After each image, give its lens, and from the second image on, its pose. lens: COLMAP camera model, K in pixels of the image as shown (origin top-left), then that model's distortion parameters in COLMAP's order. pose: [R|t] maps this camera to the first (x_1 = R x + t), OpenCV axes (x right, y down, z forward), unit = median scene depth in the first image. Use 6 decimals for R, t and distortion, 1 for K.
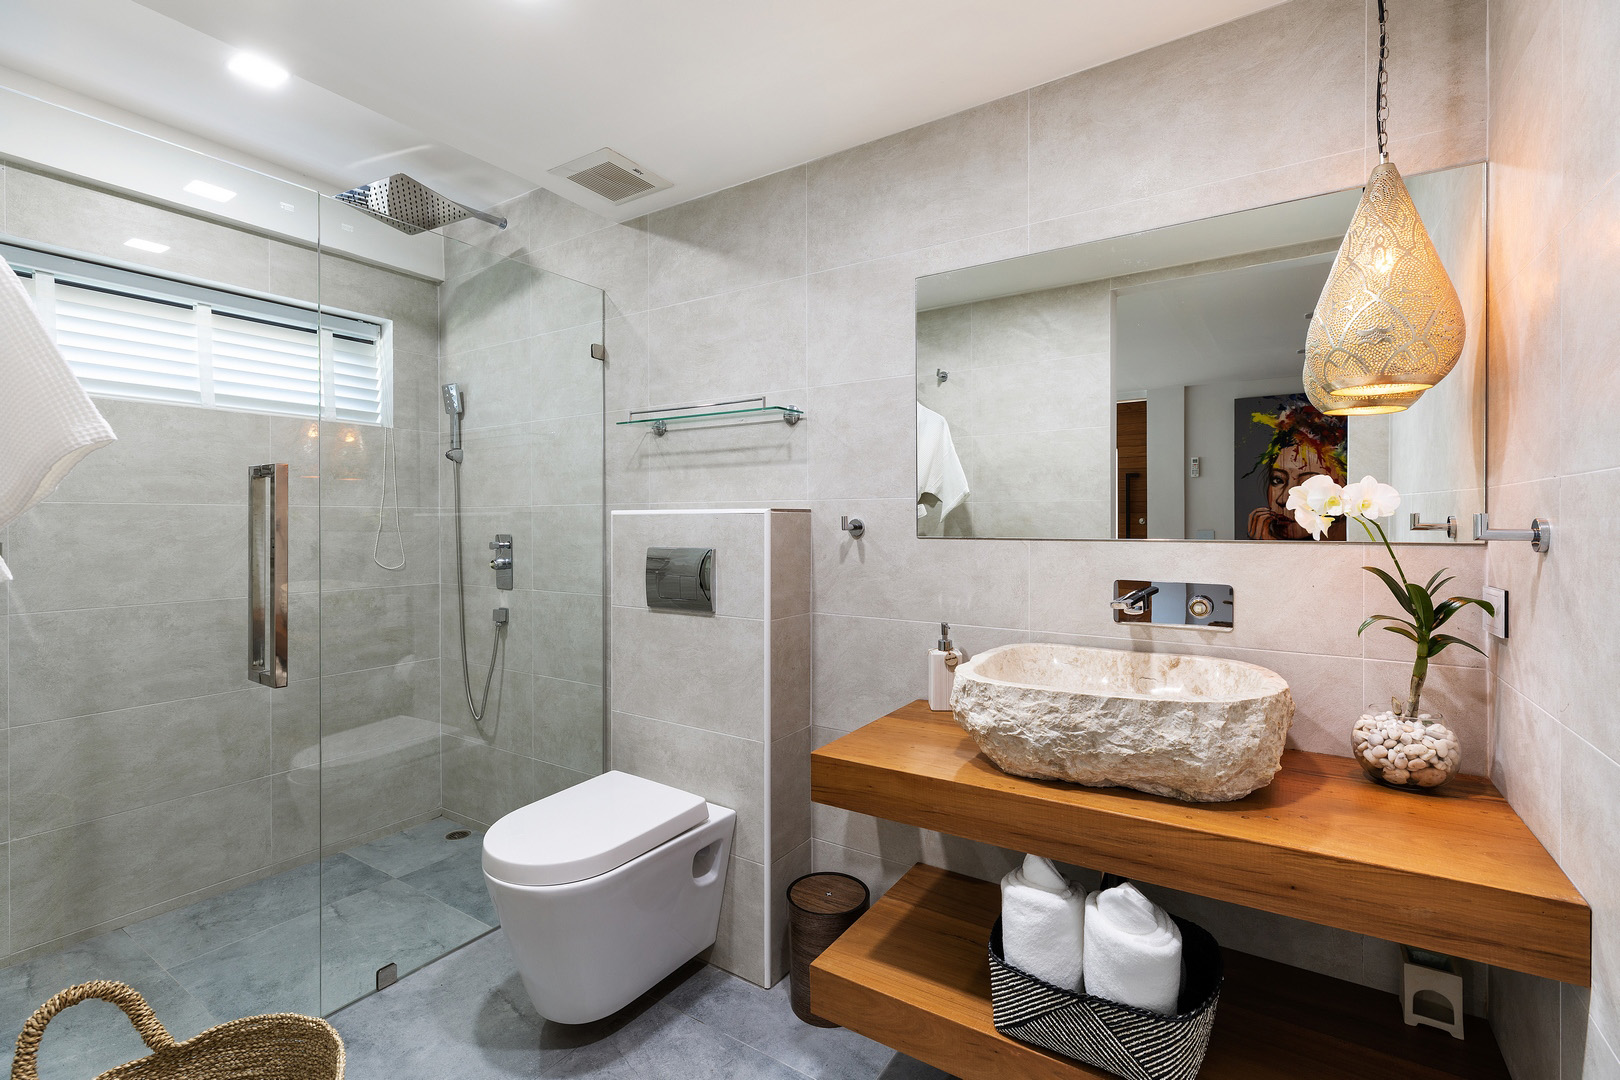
lens RADIAL K [[729.1, 0, 810.0], [0, 729.1, 540.0], [0, 0, 1]] dist [0.000790, 0.000065]
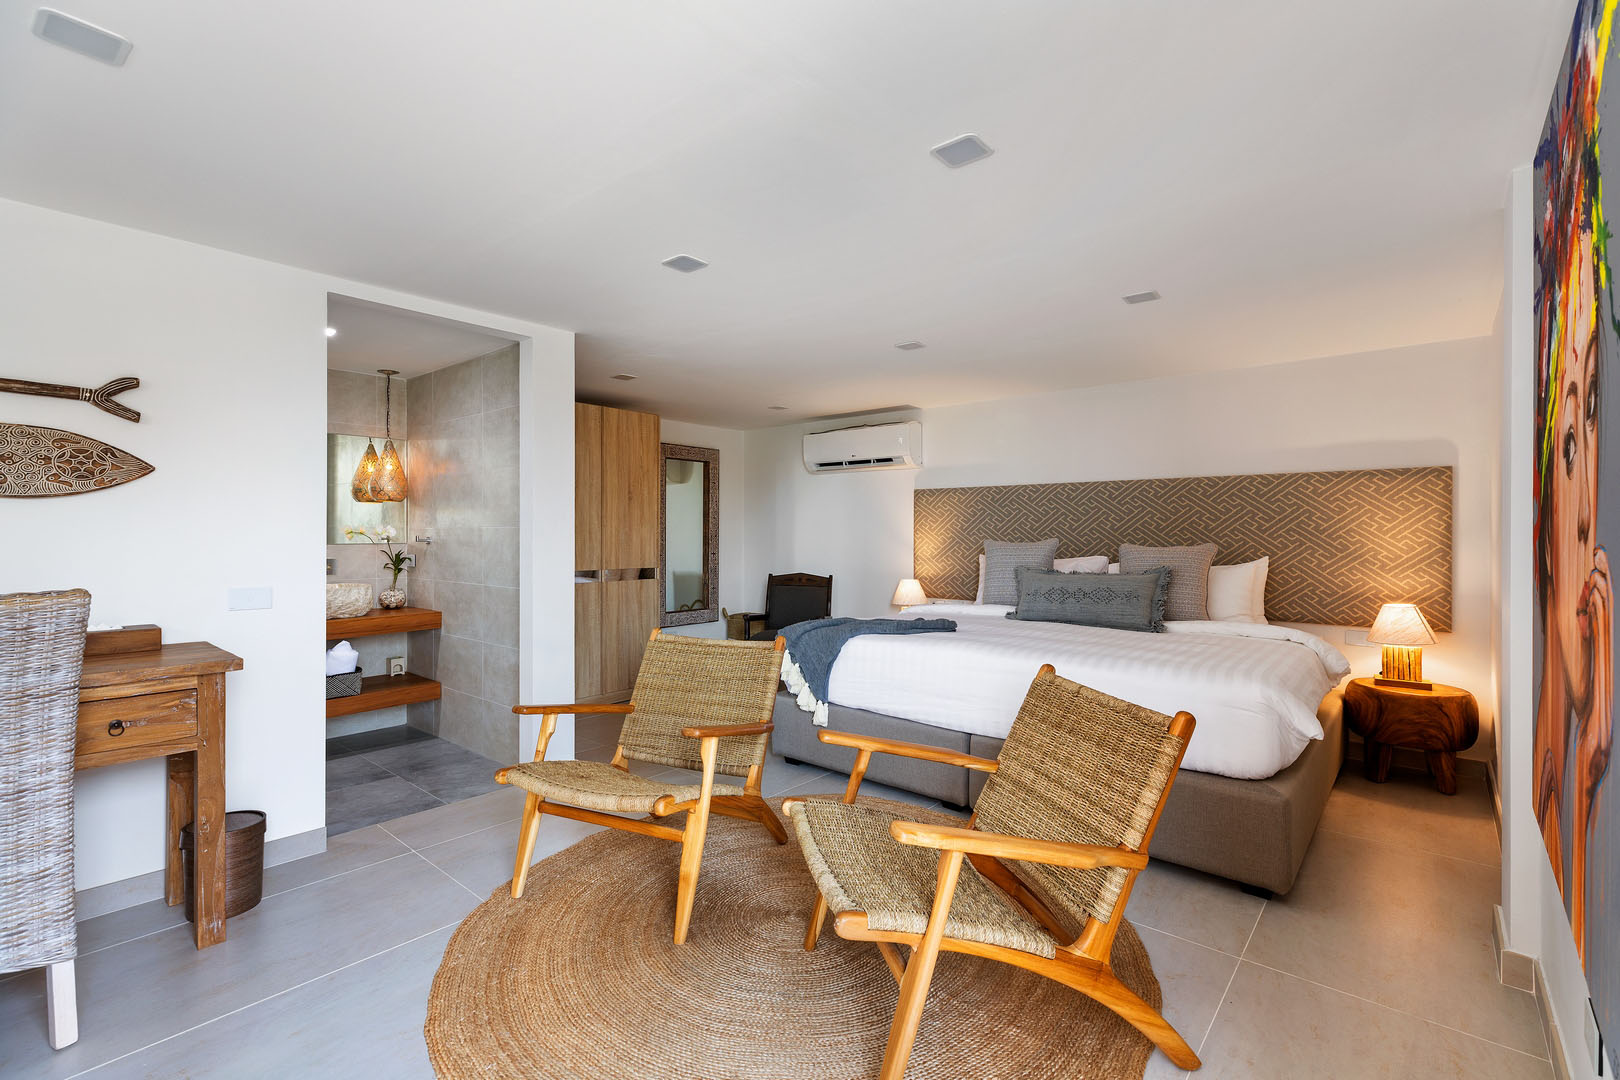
lens RADIAL K [[729.1, 0, 810.0], [0, 729.1, 540.0], [0, 0, 1]] dist [0.000790, 0.000065]
pose [[0.133188, 0.001642, 0.991089, -2.580487], [0.004789, 0.999986, -0.002301, 0.006416], [-0.991079, 0.005053, 0.133179, -1.593037]]
